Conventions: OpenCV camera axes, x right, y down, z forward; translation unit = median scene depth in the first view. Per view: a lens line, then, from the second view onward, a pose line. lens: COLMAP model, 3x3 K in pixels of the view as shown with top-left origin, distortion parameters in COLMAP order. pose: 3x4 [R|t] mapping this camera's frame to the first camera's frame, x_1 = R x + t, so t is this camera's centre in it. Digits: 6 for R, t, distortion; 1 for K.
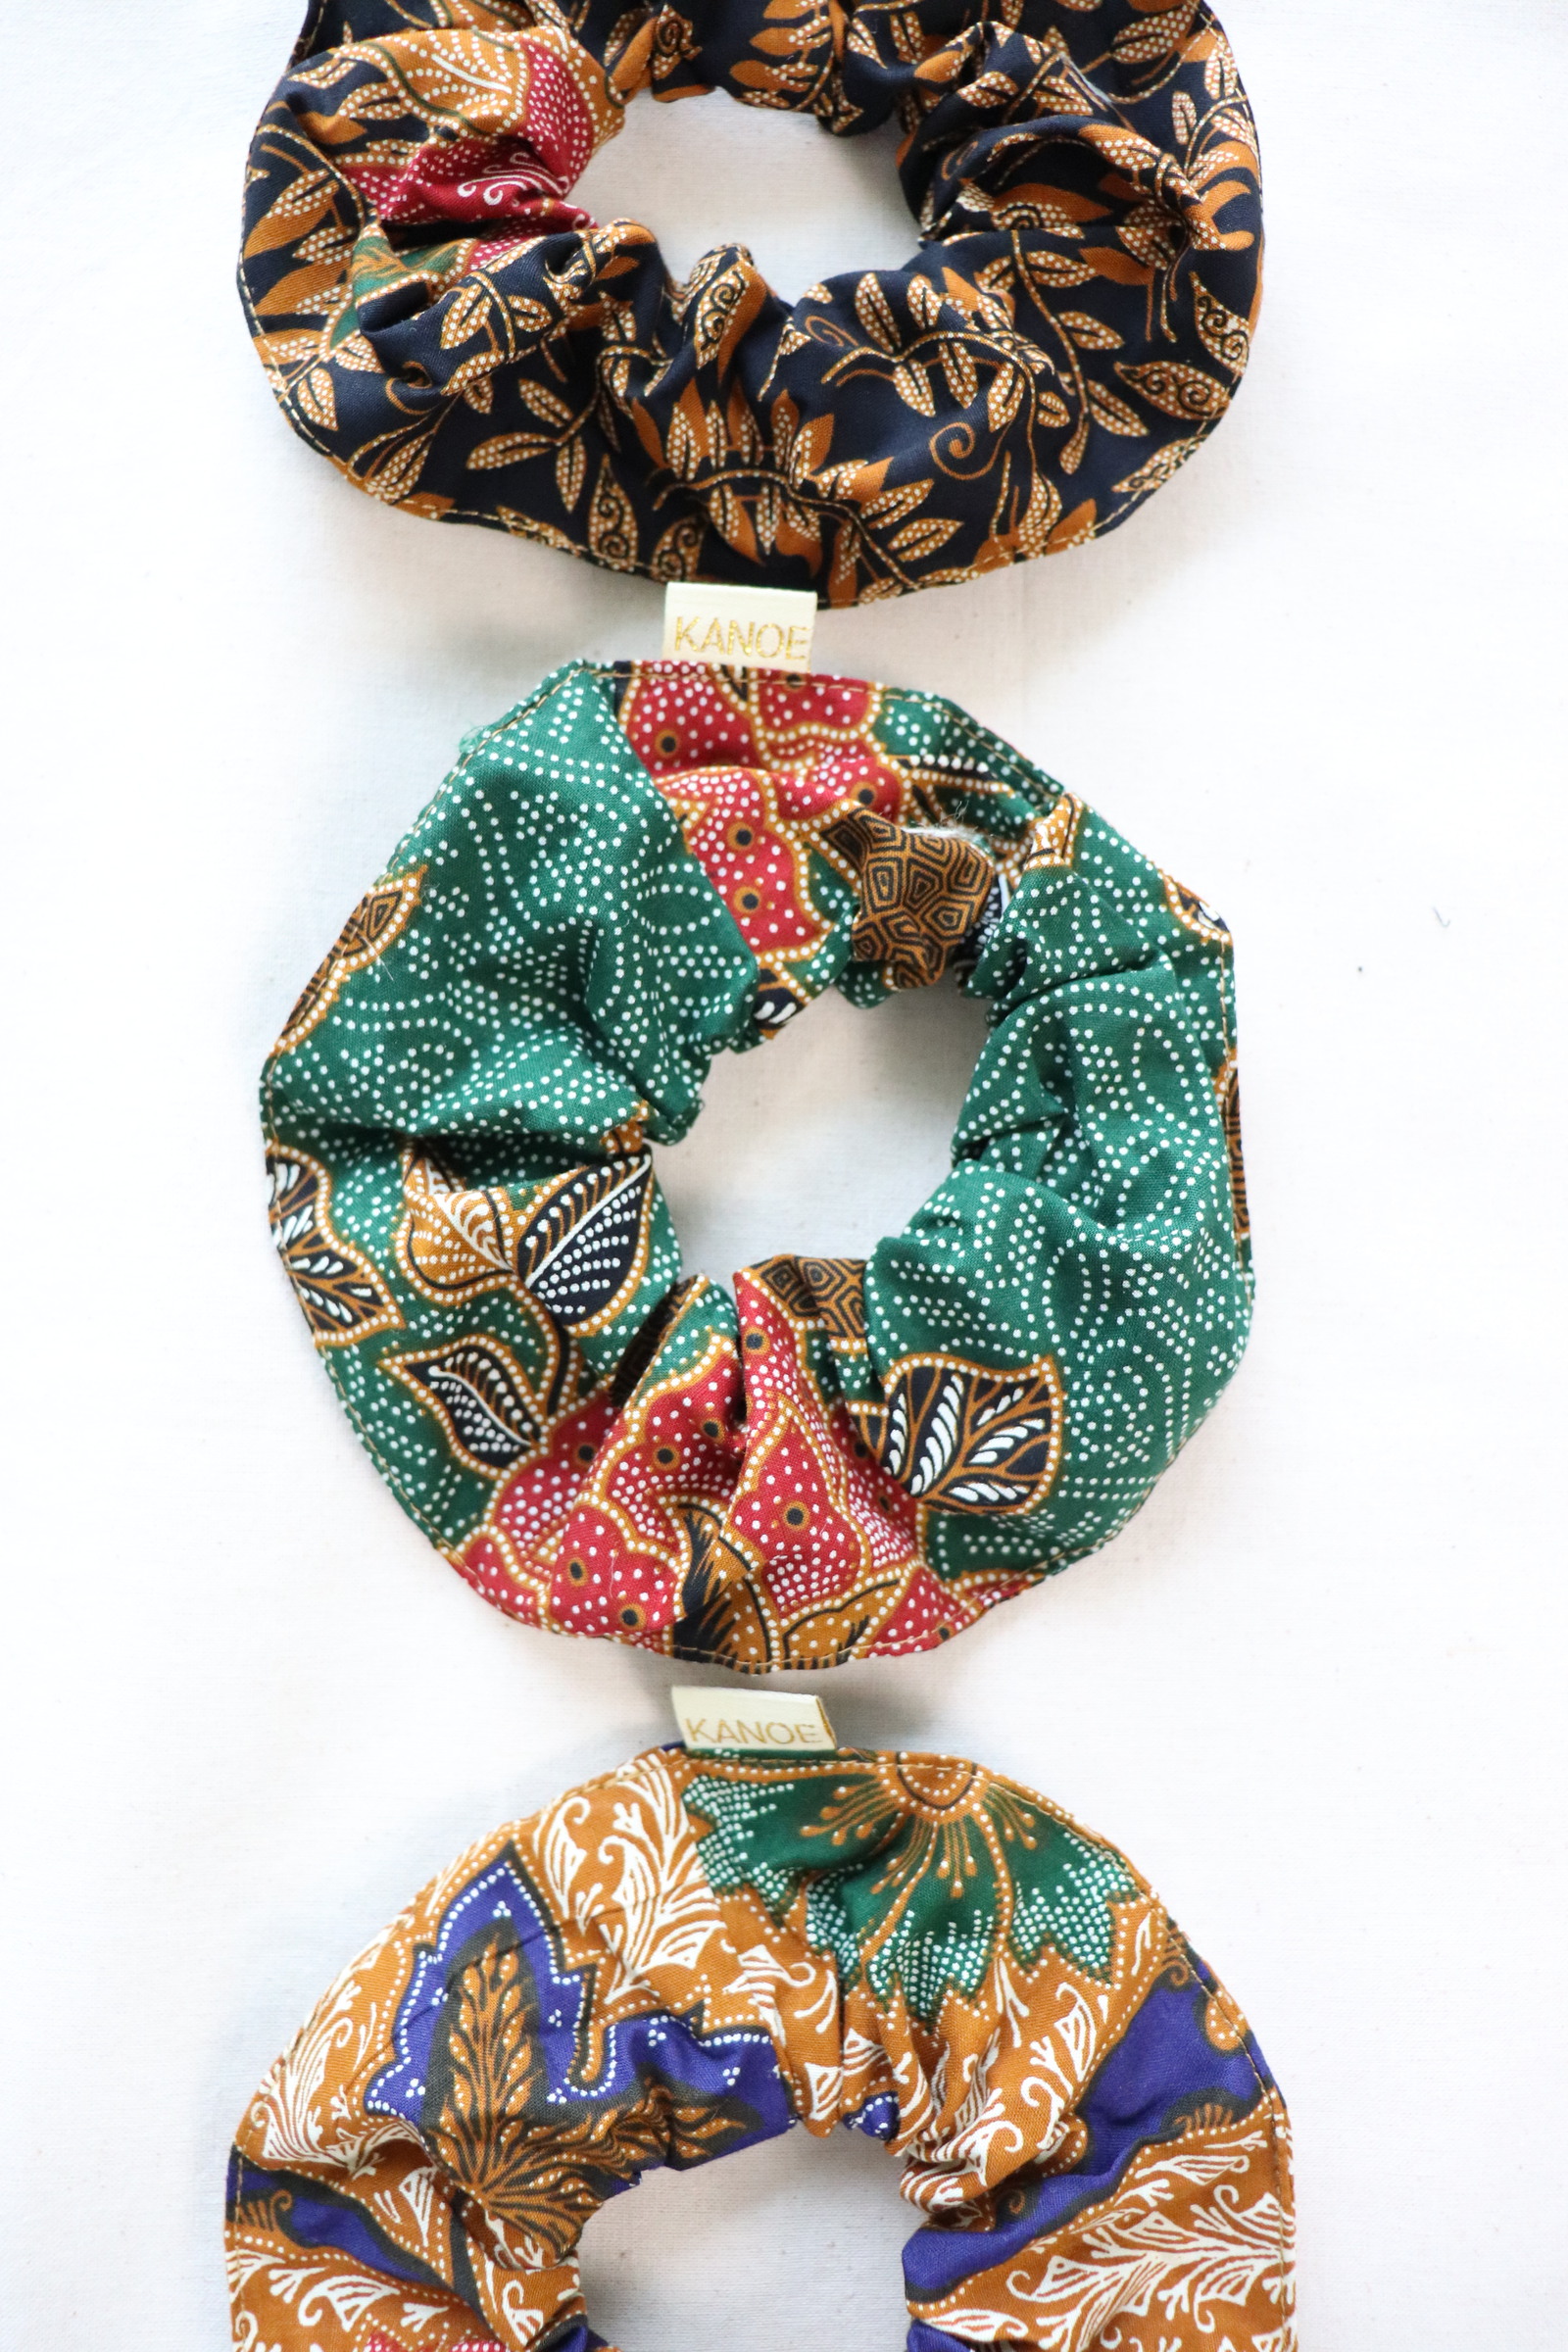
lens RADIAL K [[2275.1, 0, 784.0], [0, 2275.1, 1176.0], [0, 0, 1]] dist [-0.207918, 0.275489]
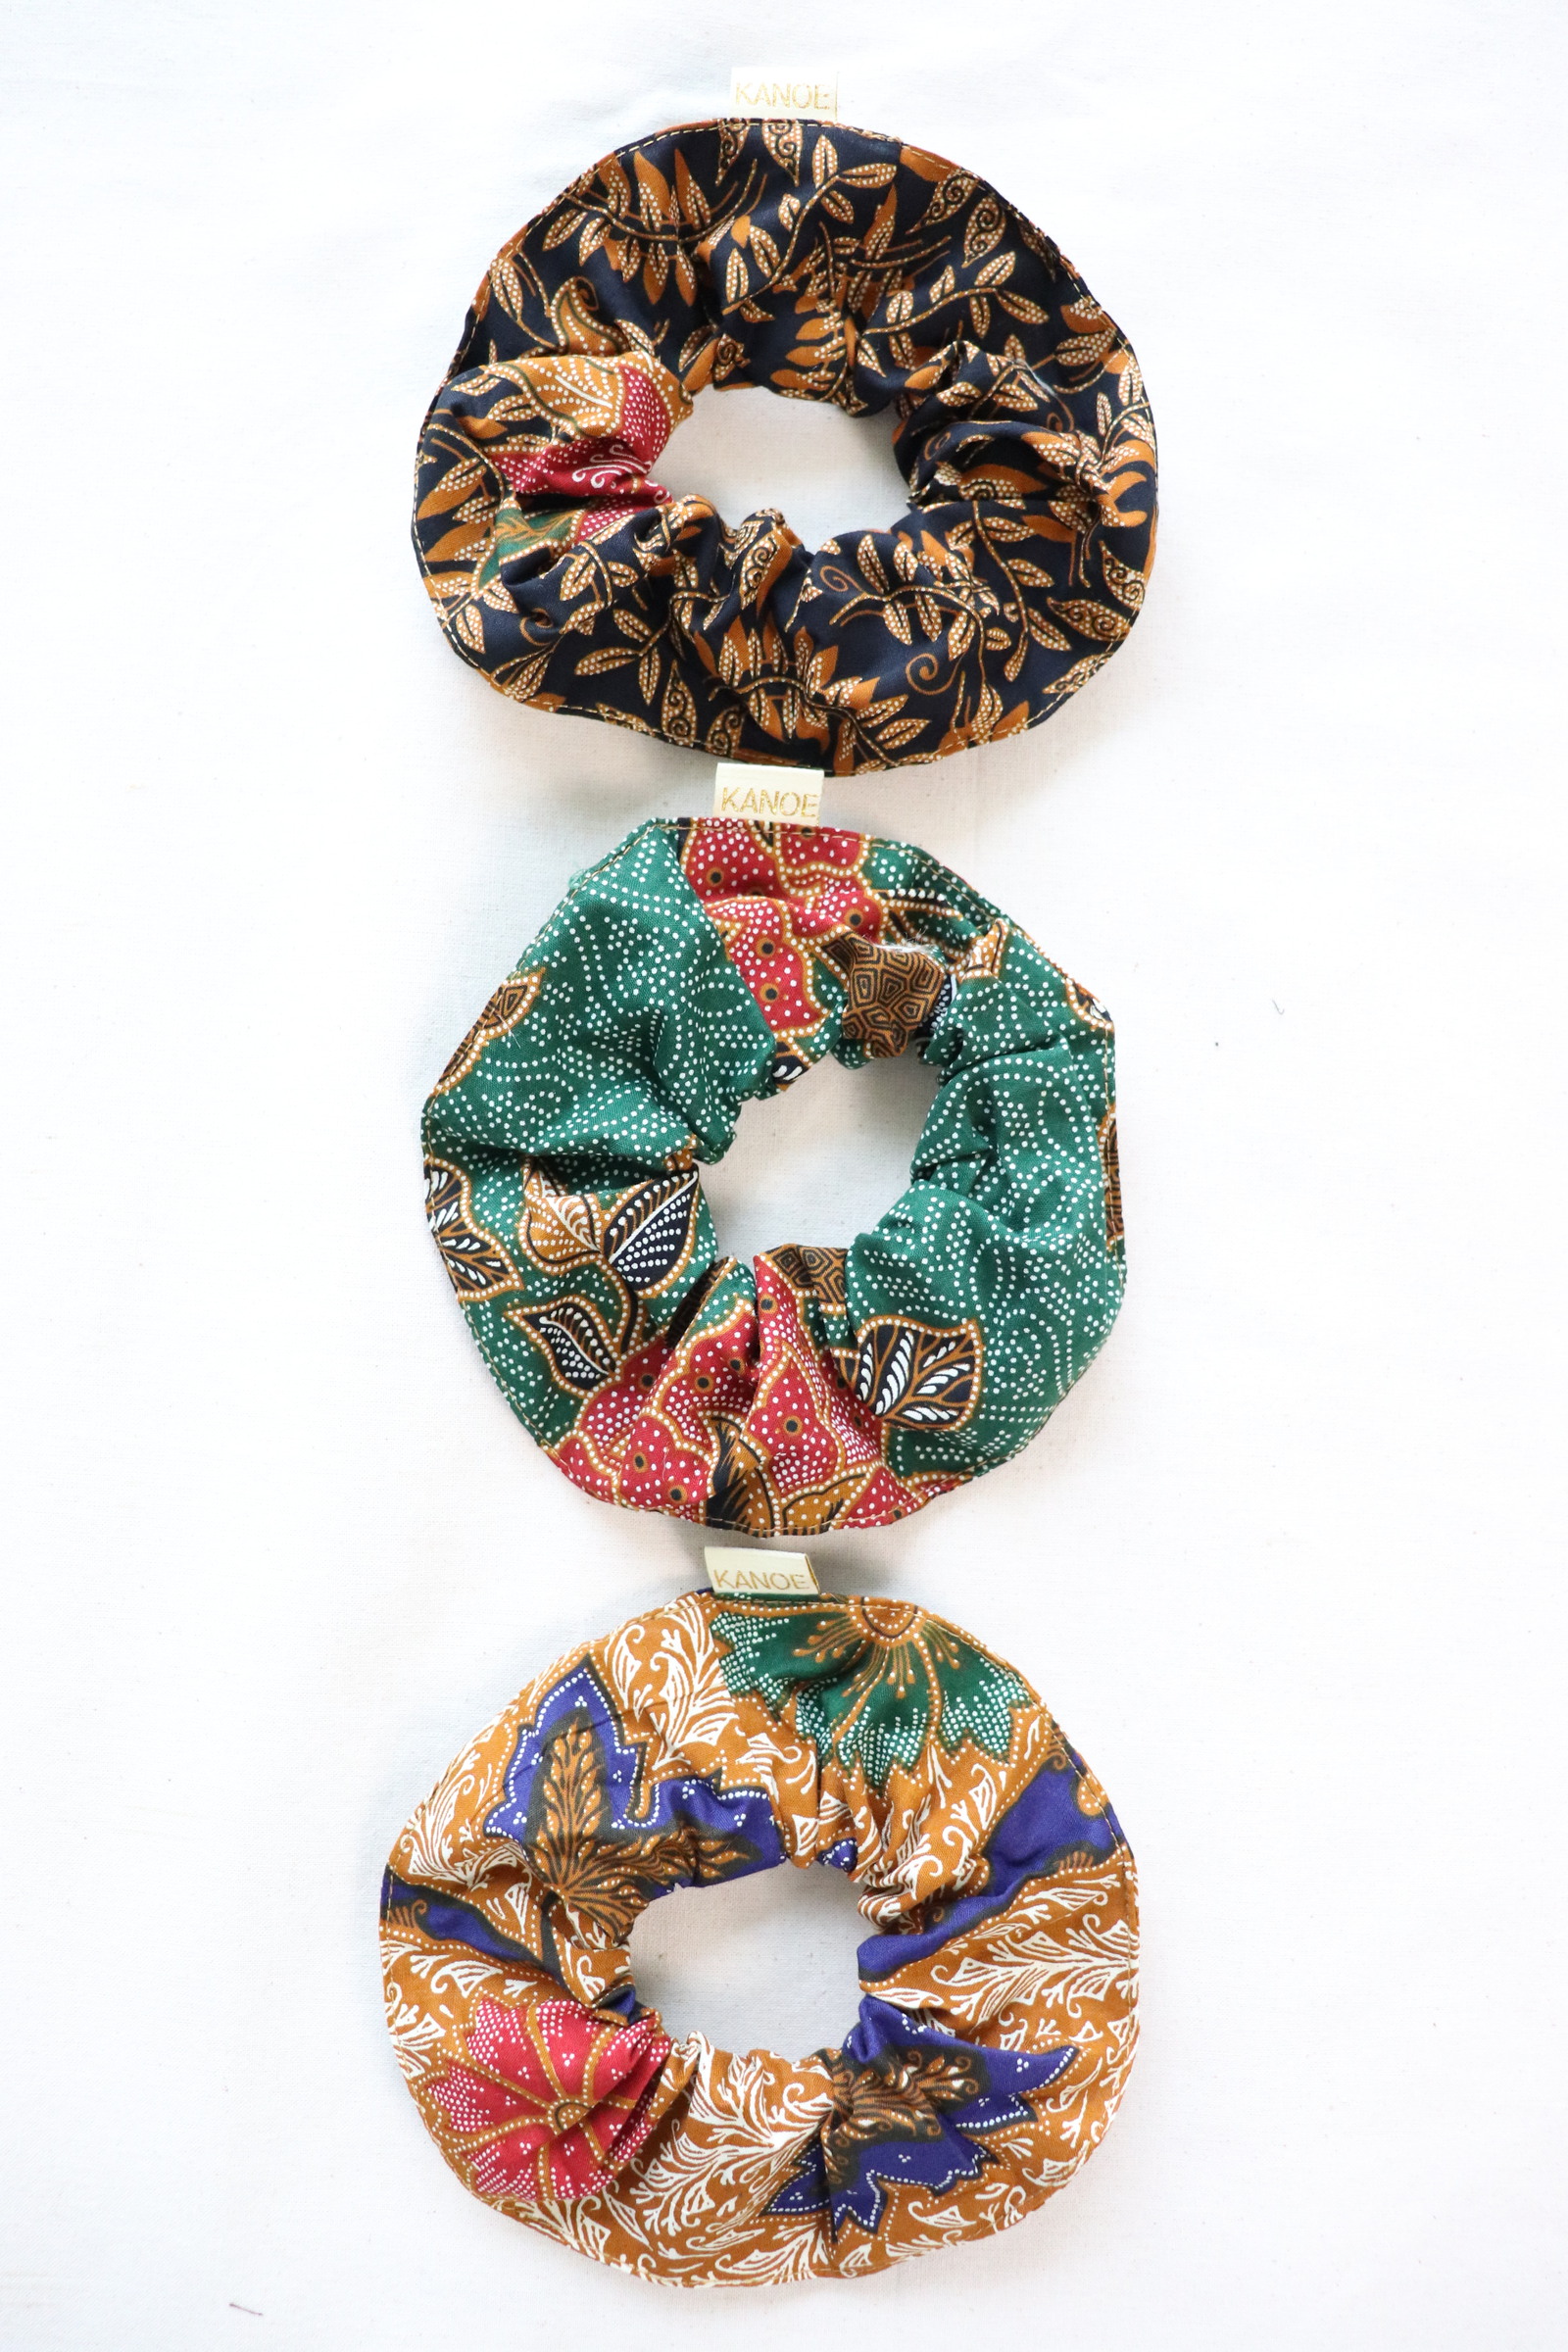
lens RADIAL K [[2275.1, 0, 784.0], [0, 2275.1, 1176.0], [0, 0, 1]] dist [-0.207918, 0.275489]
pose [[0.999519, 0.021588, -0.022268, 0.027026], [-0.021181, 0.999607, 0.018336, -0.033883], [0.022655, -0.017856, 0.999584, -0.421038]]
